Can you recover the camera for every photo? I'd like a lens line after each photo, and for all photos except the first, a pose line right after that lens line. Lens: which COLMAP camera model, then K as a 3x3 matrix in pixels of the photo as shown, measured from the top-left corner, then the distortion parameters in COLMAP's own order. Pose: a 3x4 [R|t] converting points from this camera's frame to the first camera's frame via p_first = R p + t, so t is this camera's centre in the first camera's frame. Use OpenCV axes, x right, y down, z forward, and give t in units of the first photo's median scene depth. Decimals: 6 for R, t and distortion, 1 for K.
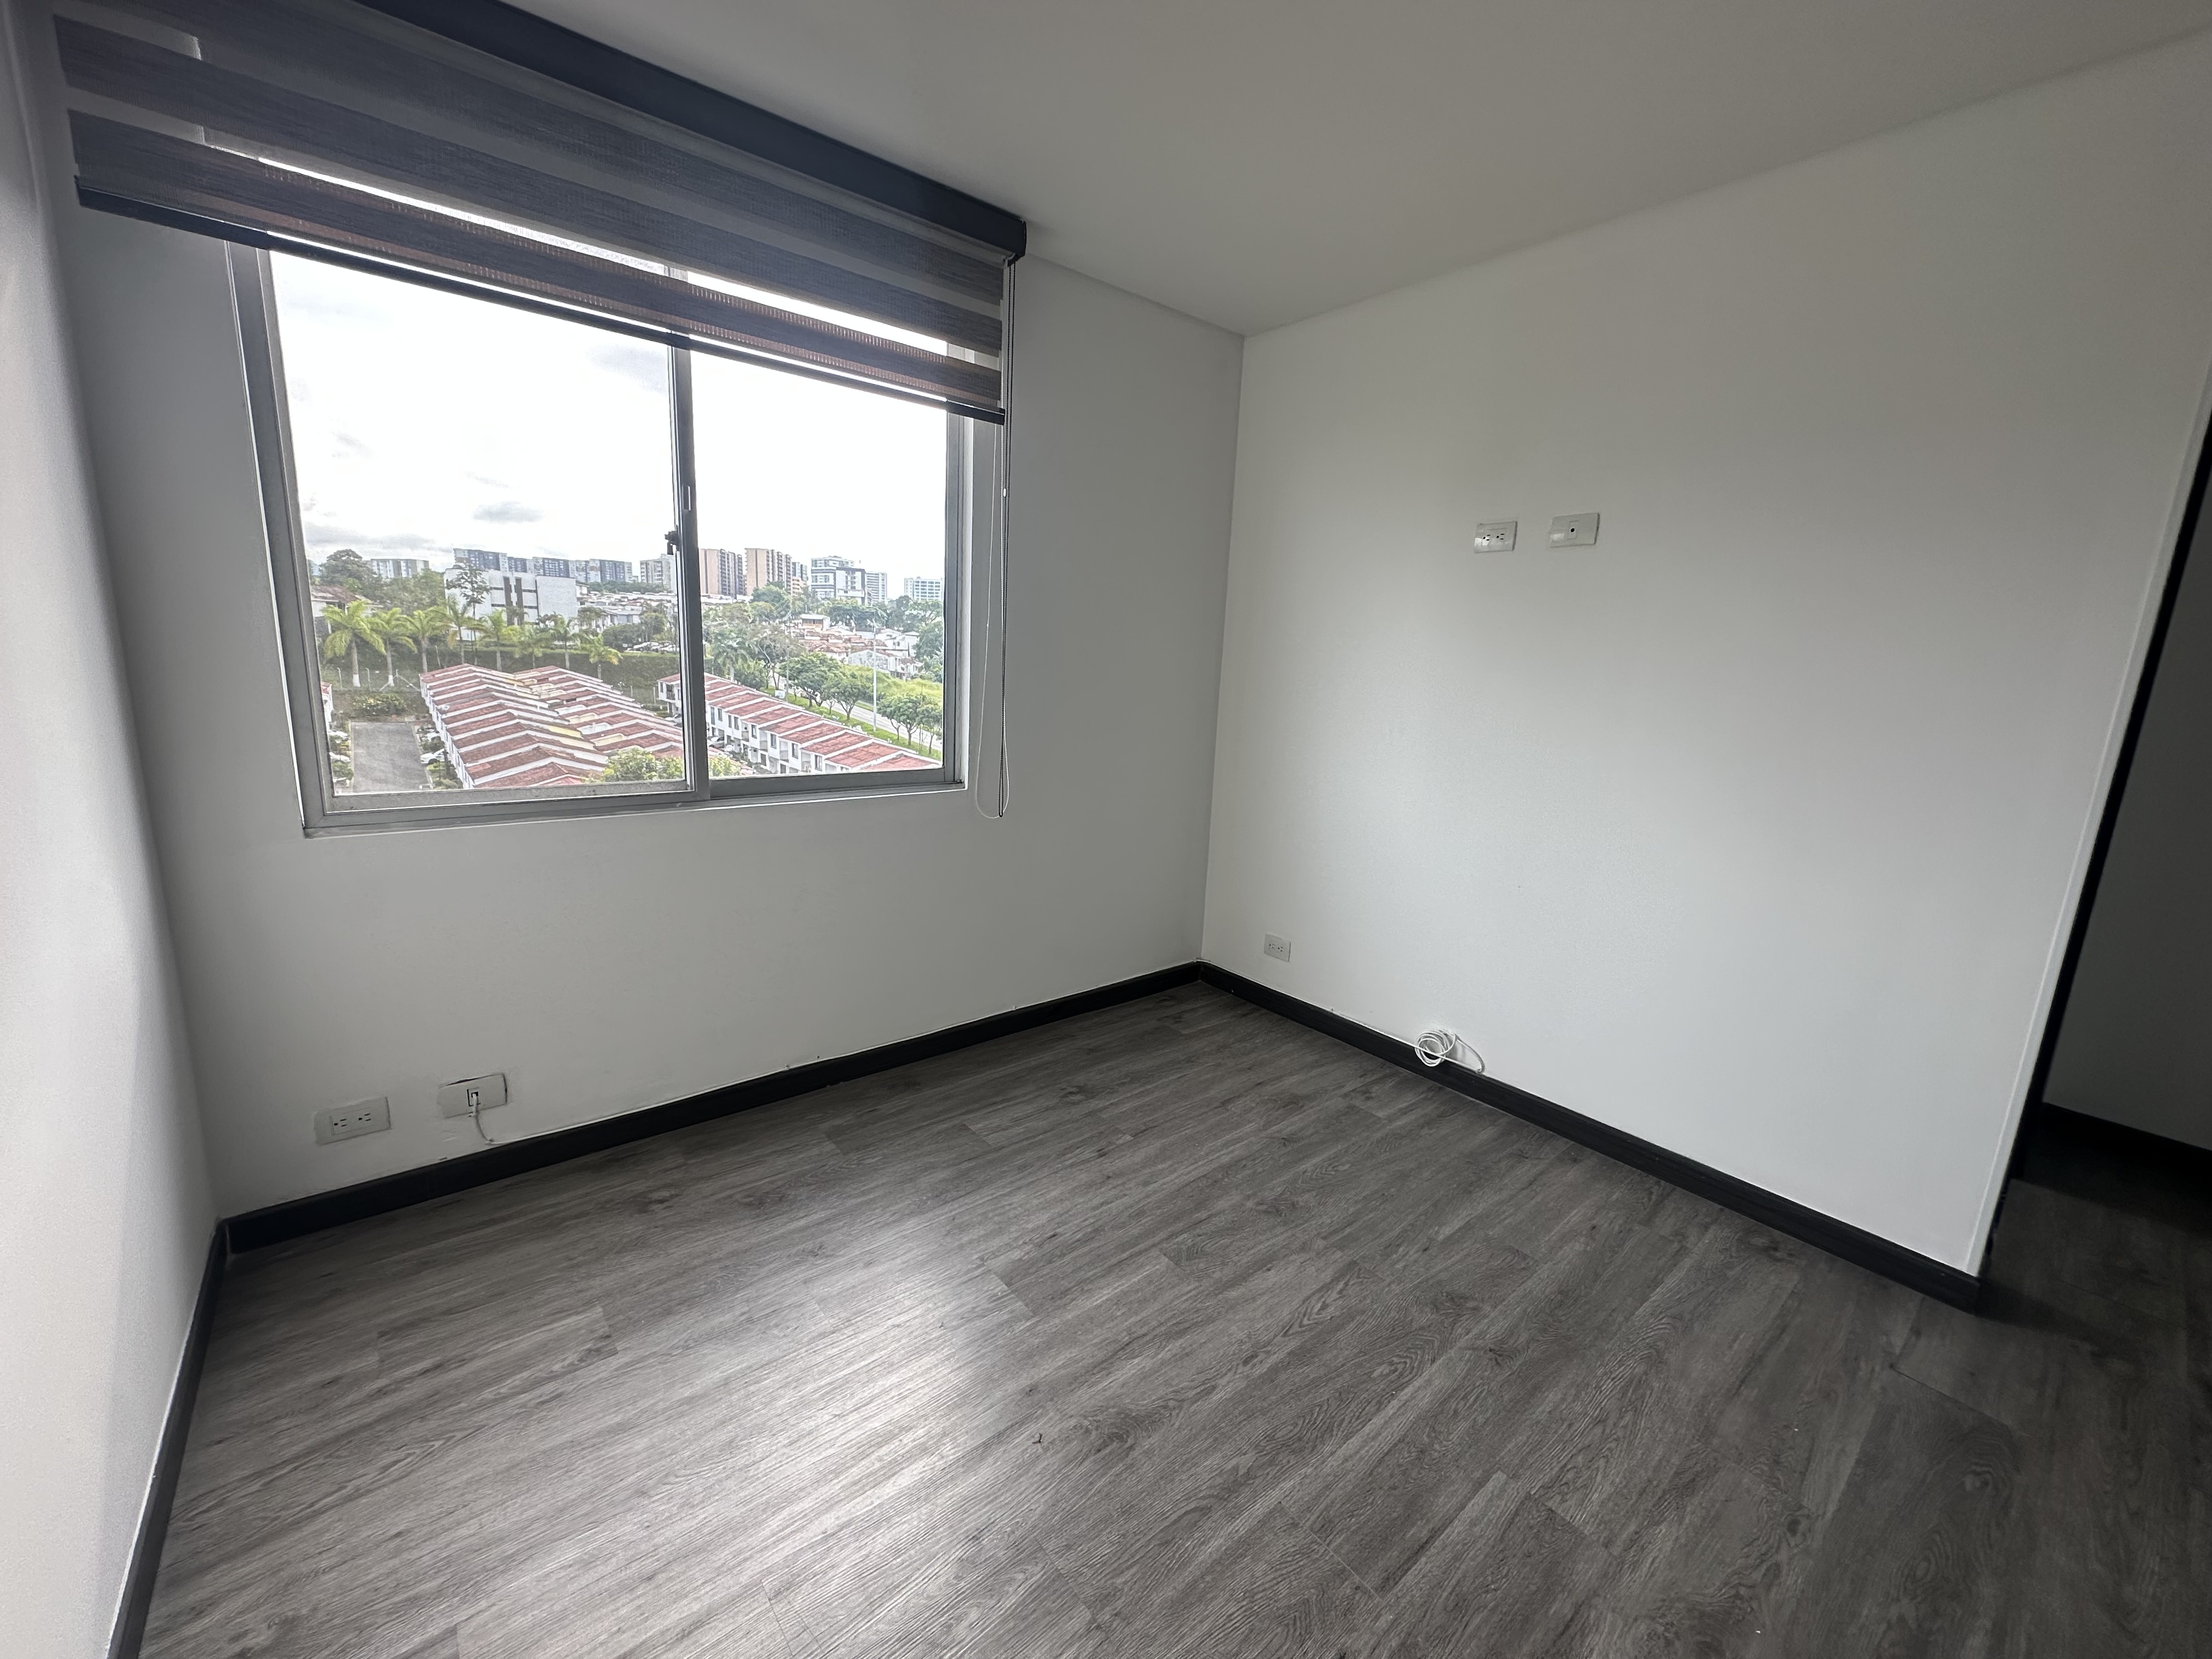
lens RADIAL K [[881.8, 0, 1105.9], [0, 881.8, 827.1], [0, 0, 1]] dist [-0.003095, 0.000150]
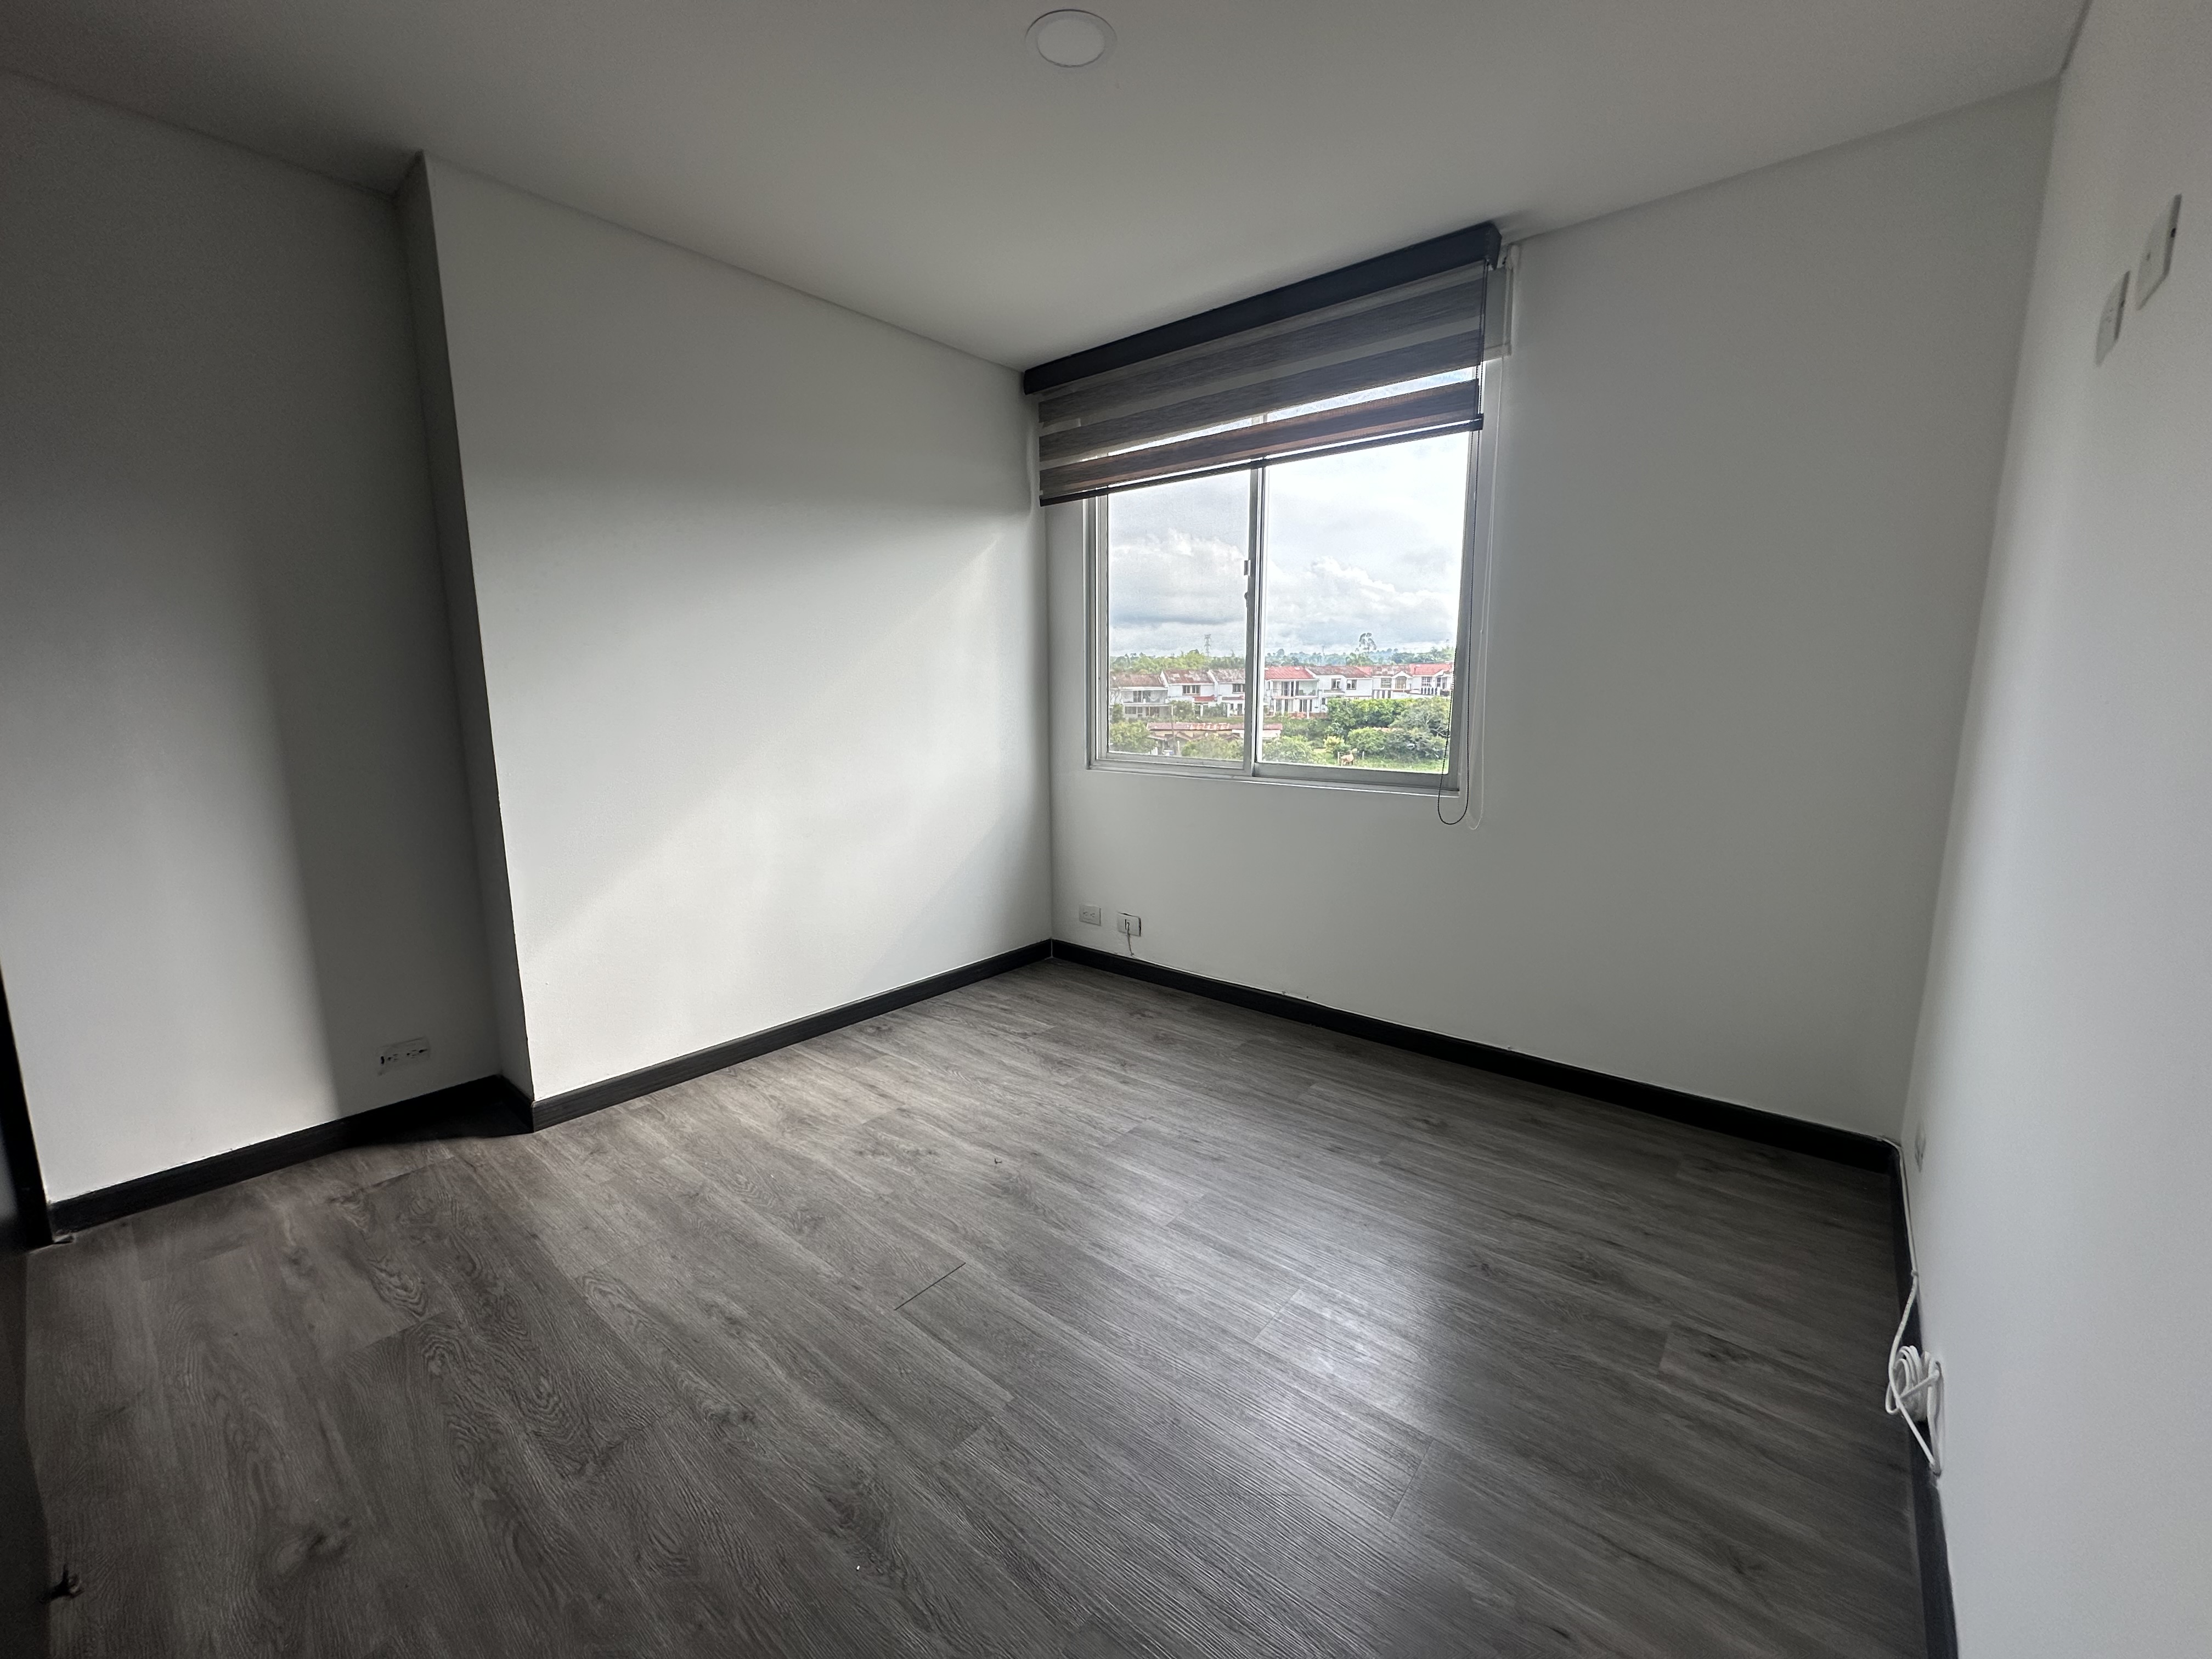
lens RADIAL K [[878.5, 0, 1105.3], [0, 878.5, 826.3], [0, 0, 1]] dist [-0.003673, 0.000478]
pose [[0.187493, 0.112730, -0.975776, 1.194677], [-0.176932, 0.981020, 0.079338, -0.030124], [0.966199, 0.157771, 0.203880, 0.666901]]
